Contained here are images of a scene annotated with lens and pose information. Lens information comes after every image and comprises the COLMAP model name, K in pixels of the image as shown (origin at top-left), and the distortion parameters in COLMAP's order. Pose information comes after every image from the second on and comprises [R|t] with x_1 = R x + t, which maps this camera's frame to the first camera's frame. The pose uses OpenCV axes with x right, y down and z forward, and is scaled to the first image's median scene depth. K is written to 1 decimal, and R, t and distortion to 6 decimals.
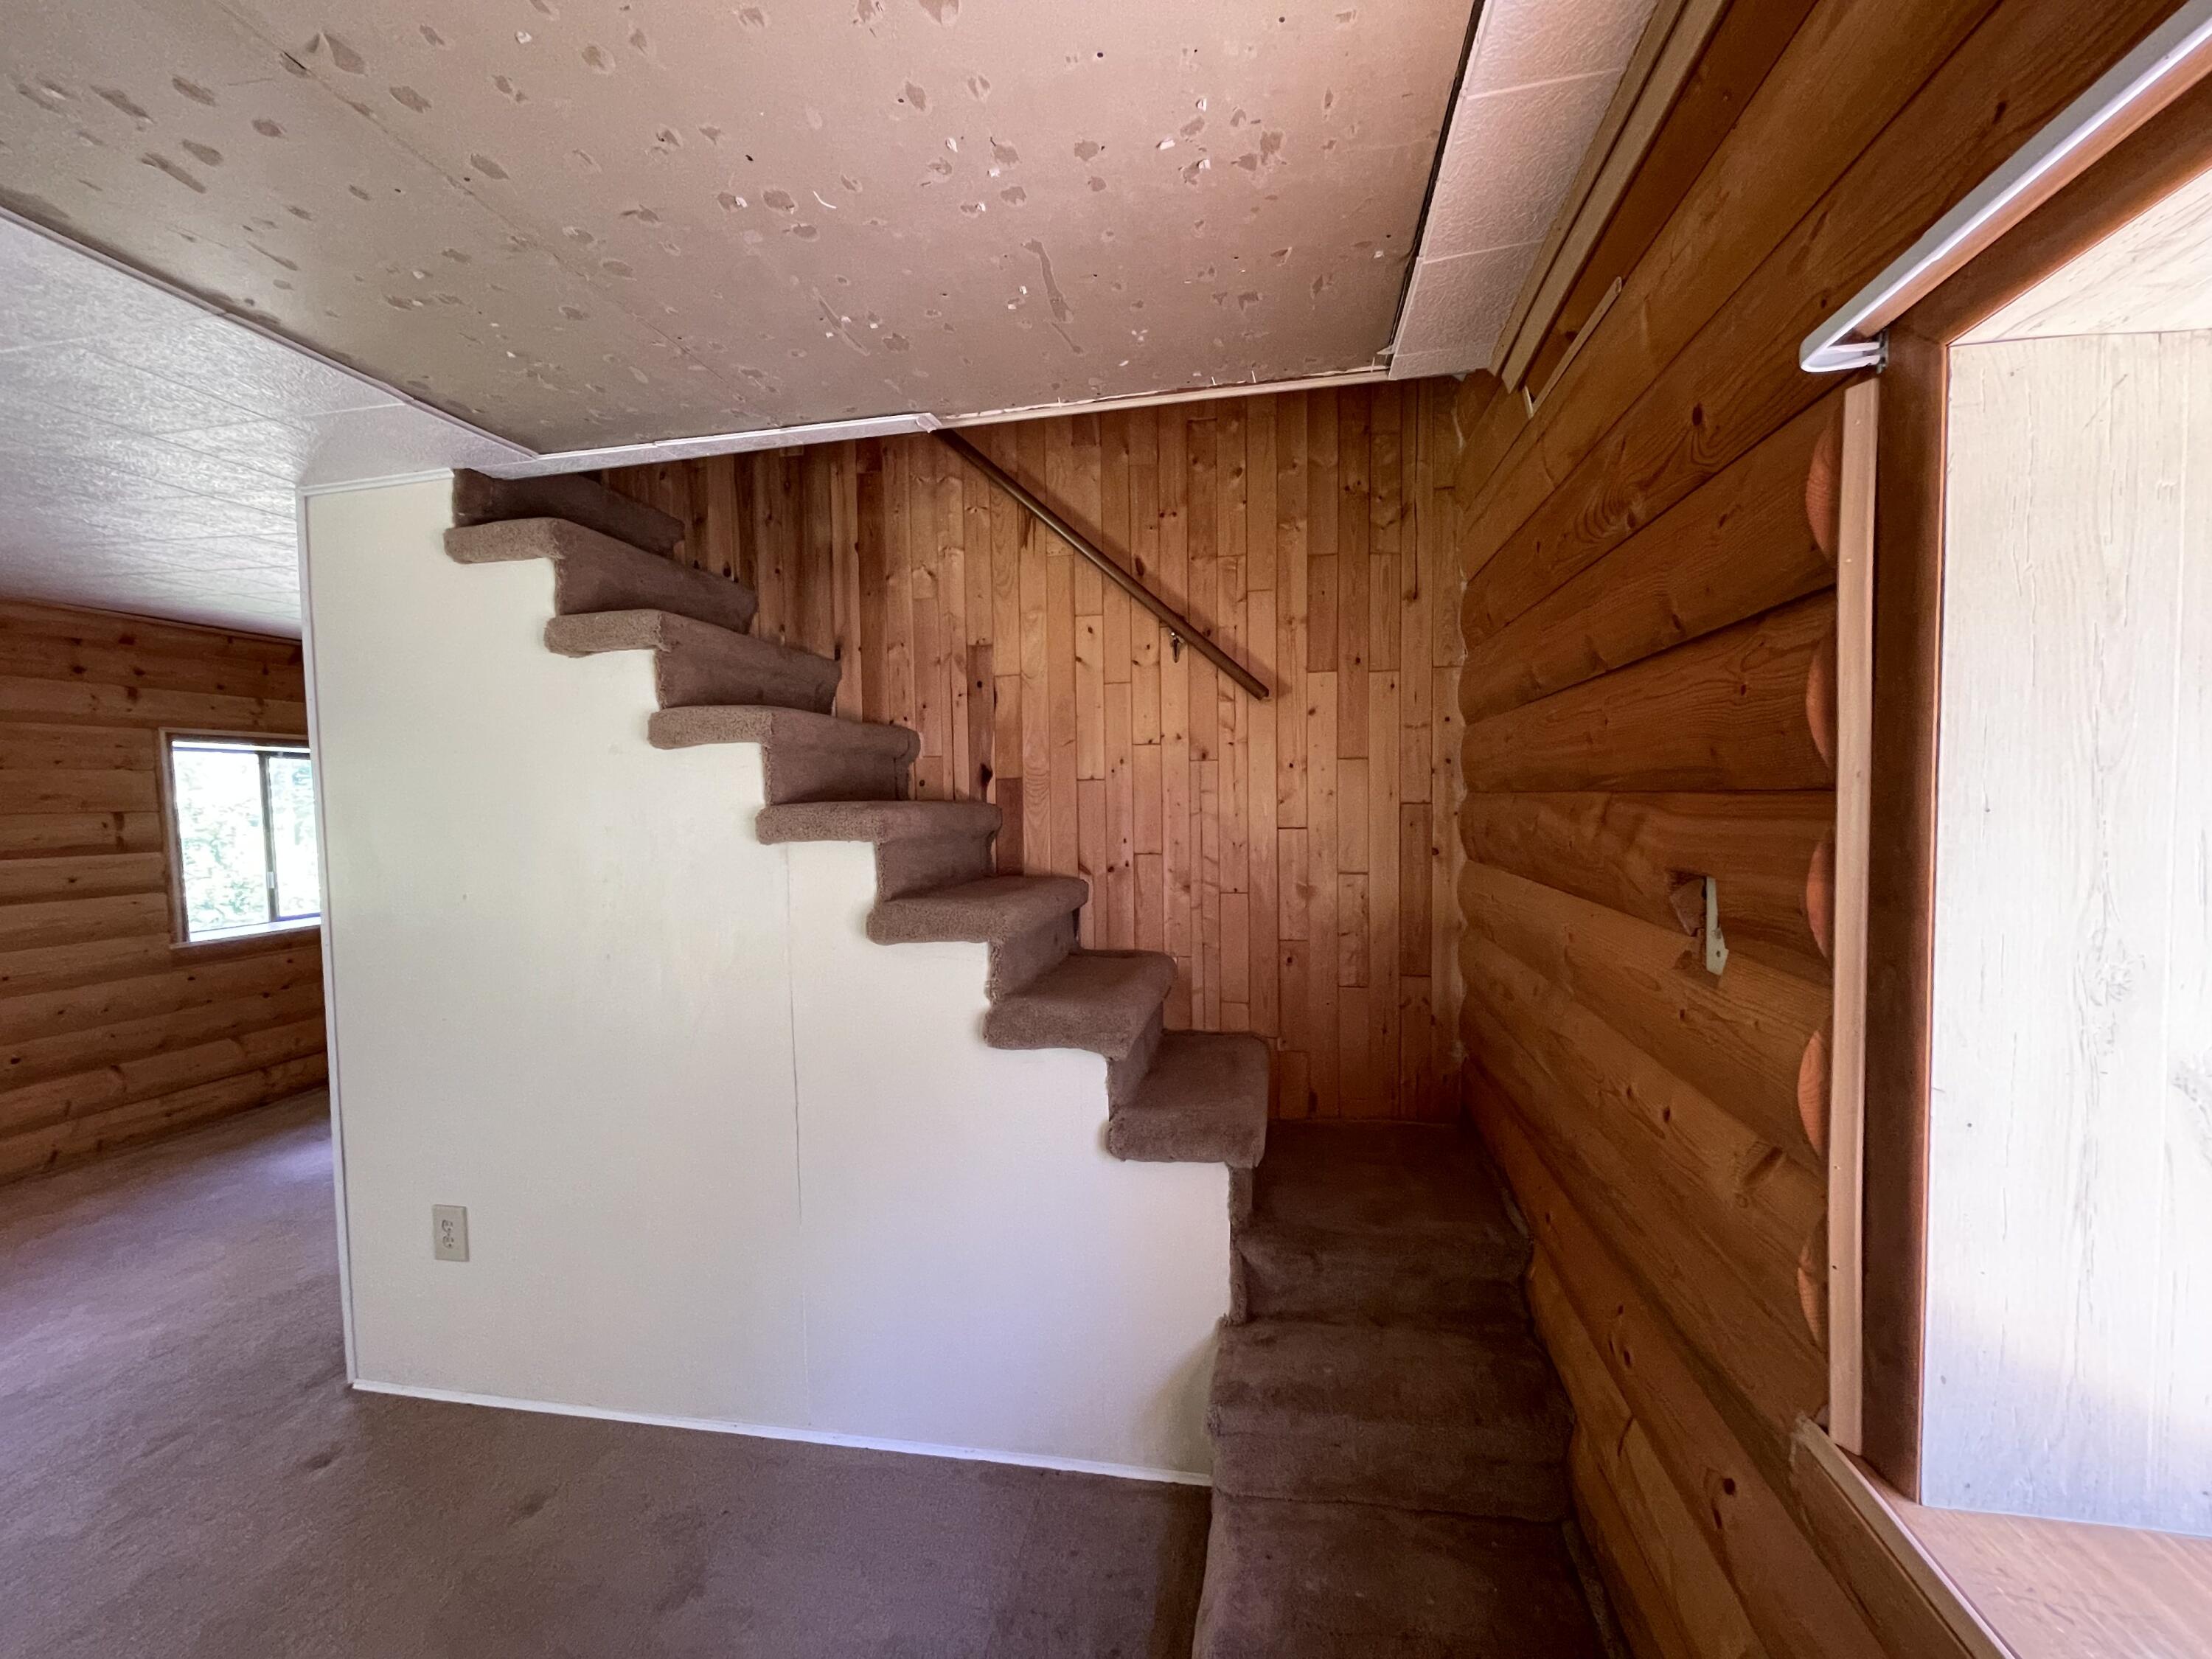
lens RADIAL K [[887.1, 0, 1112.0], [0, 887.1, 839.1], [0, 0, 1]] dist [-0.002098, -0.001295]
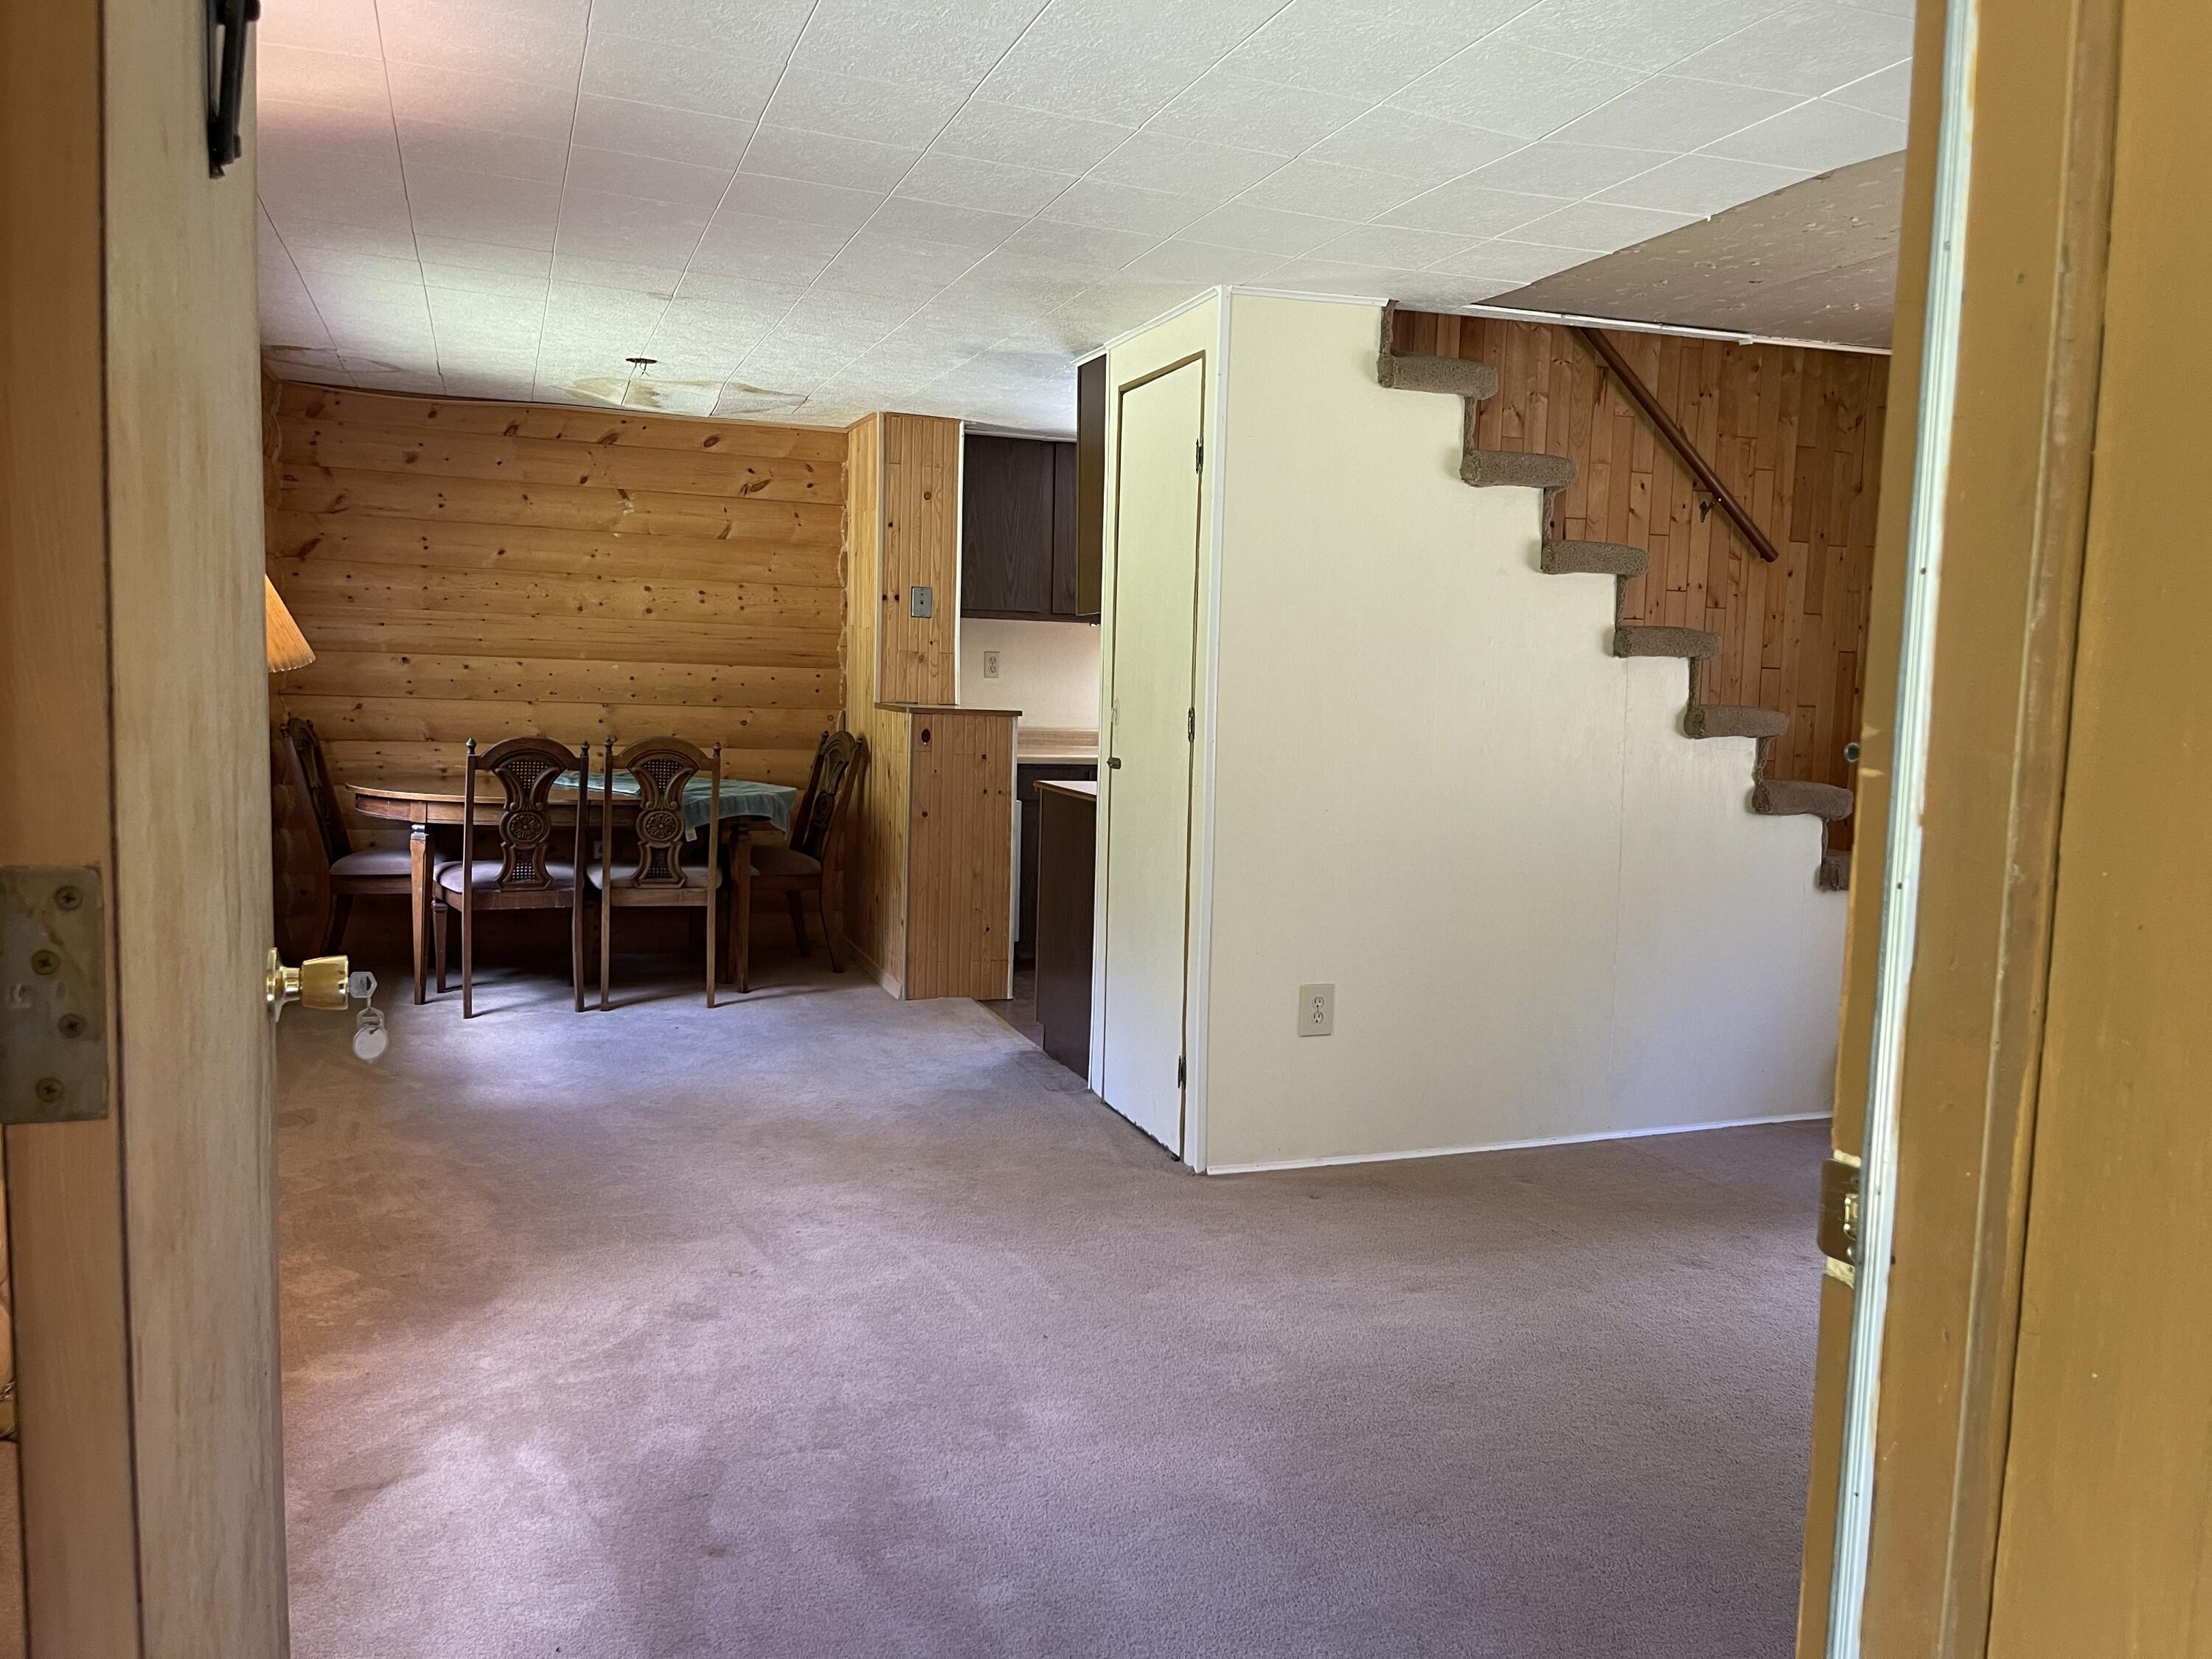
lens RADIAL K [[1654.8, 0, 1110.2], [0, 1654.8, 822.9], [0, 0, 1]] dist [0.015677, -0.013977]
pose [[0.863834, -0.004560, 0.503755, -1.629437], [-0.016921, 0.999132, 0.038060, 0.120881], [-0.503492, -0.041401, 0.863008, -0.487013]]
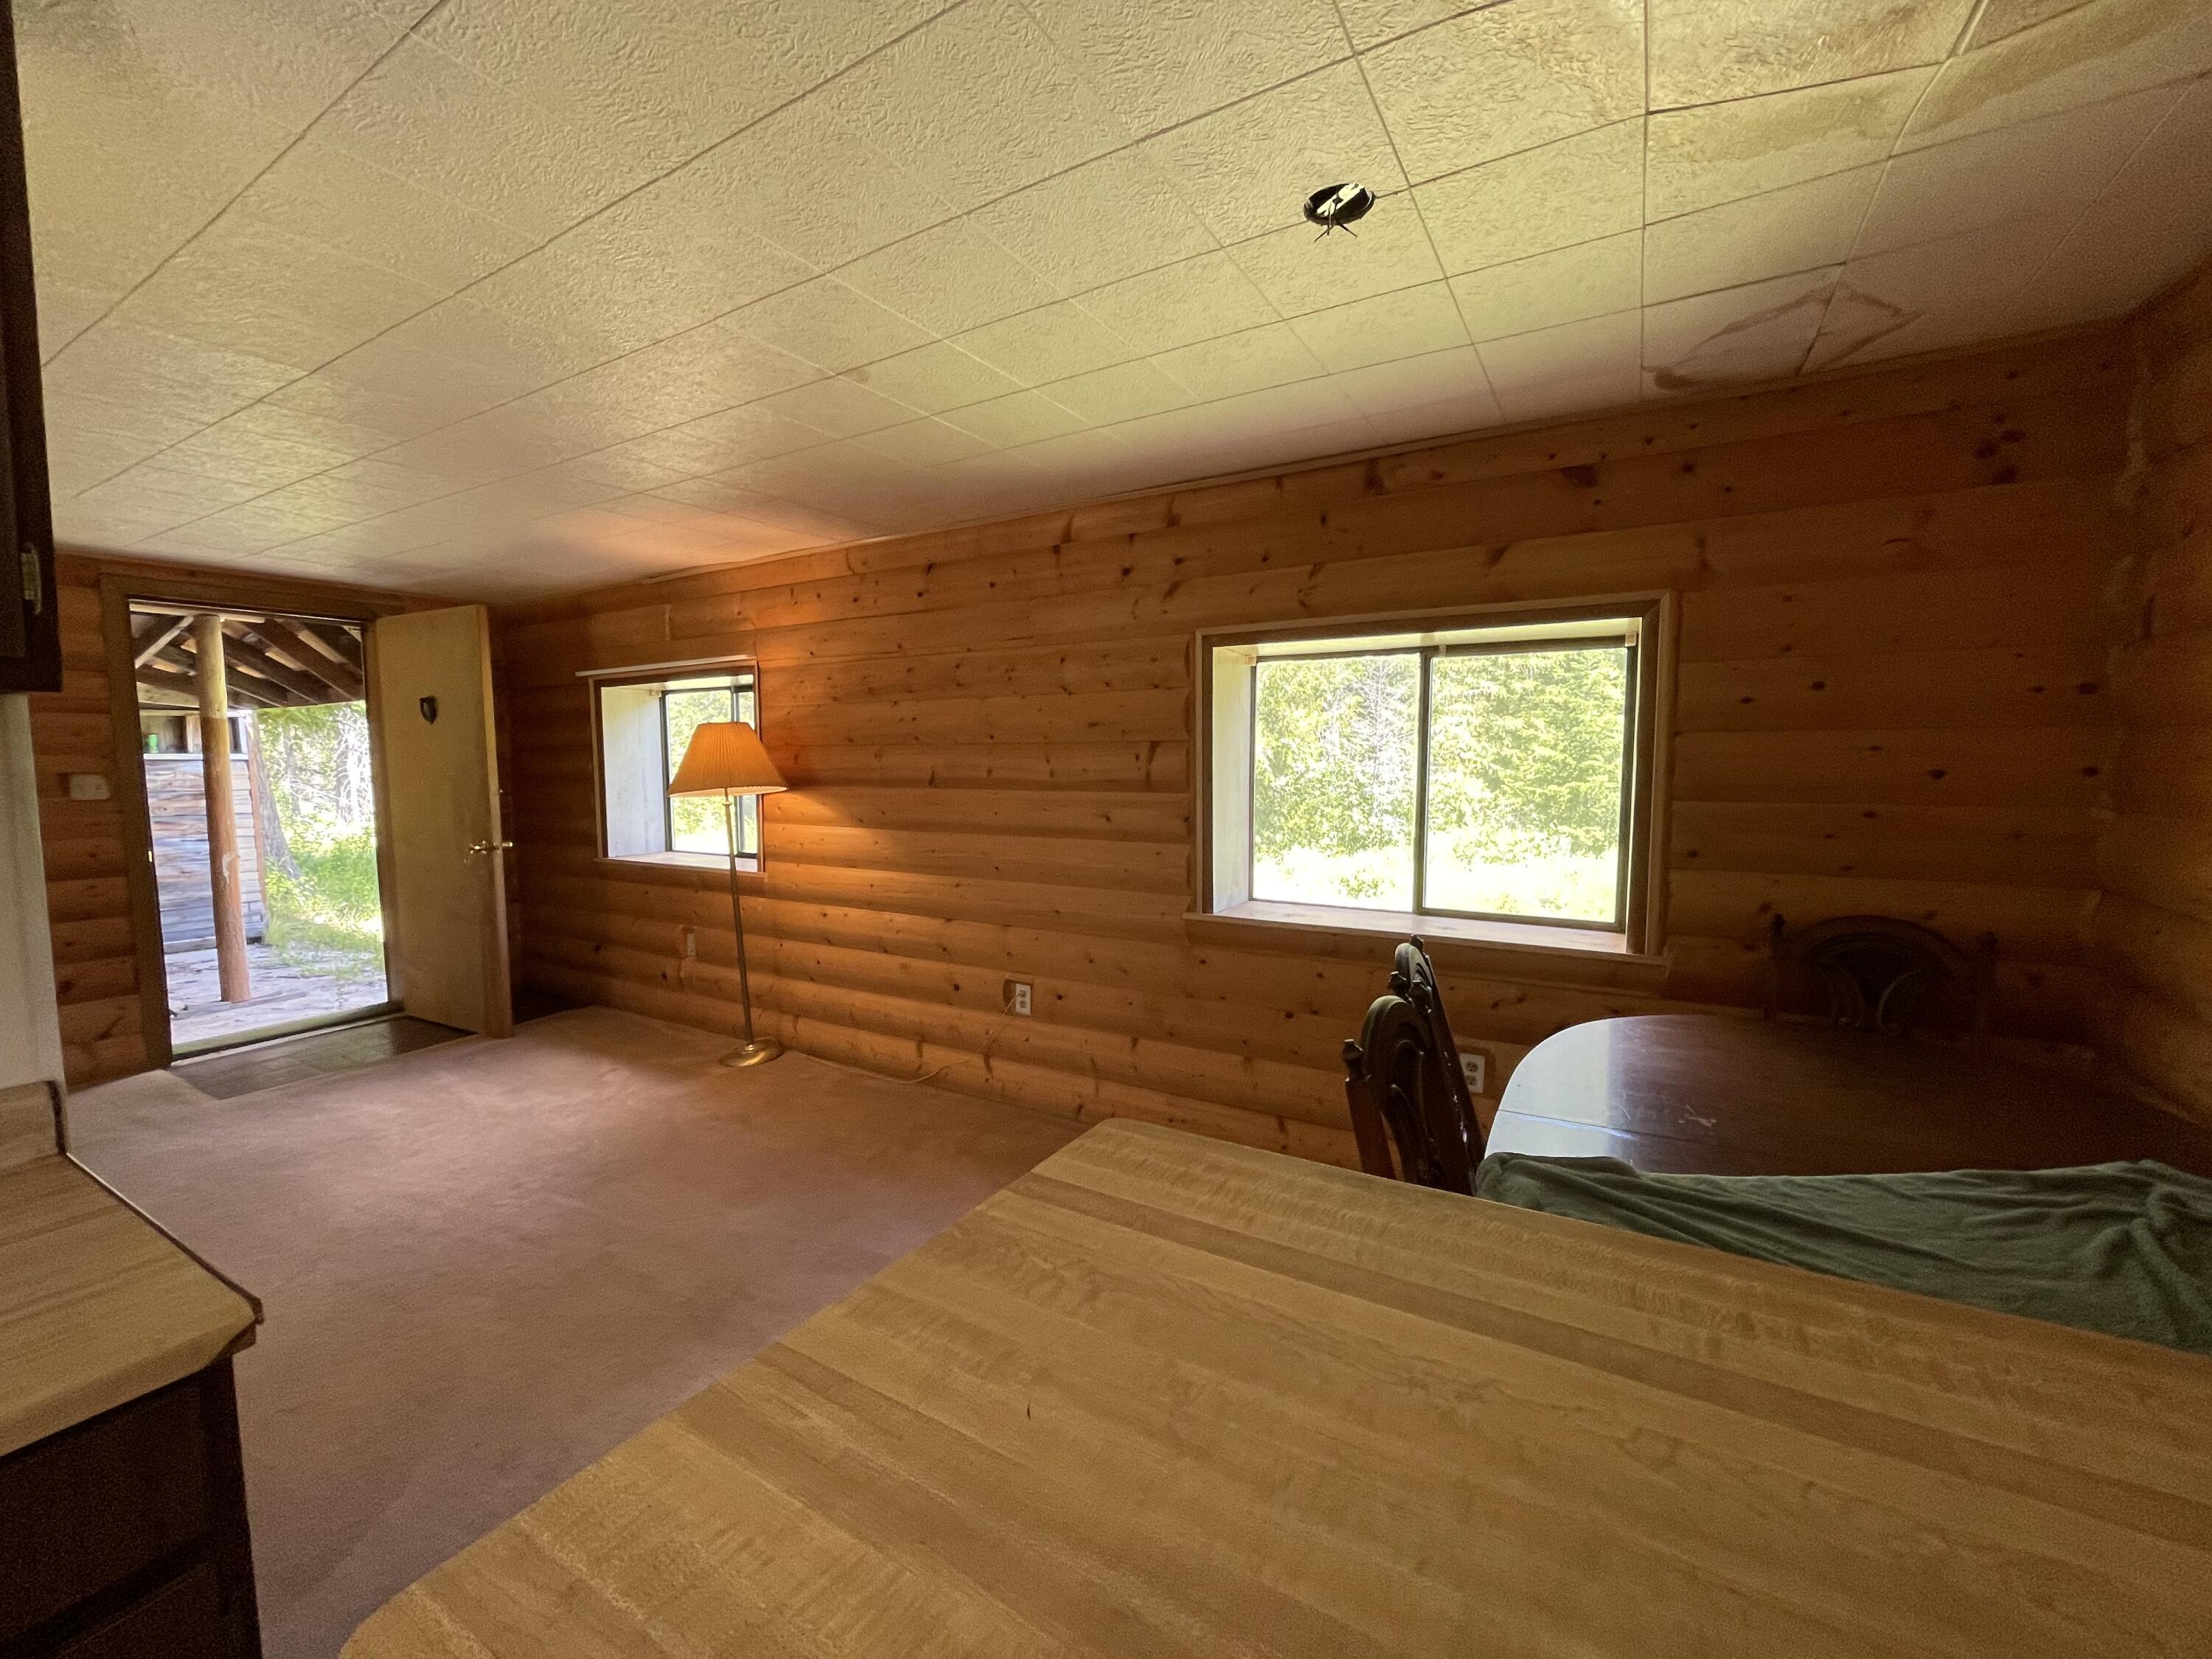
lens RADIAL K [[887.1, 0, 1106.5], [0, 887.1, 844.2], [0, 0, 1]] dist [-0.002098, -0.001295]
pose [[-0.333229, 0.098890, -0.937646, -0.458609], [-0.041224, 0.992005, 0.119273, -0.044425], [0.941944, 0.078398, -0.326488, 1.719573]]
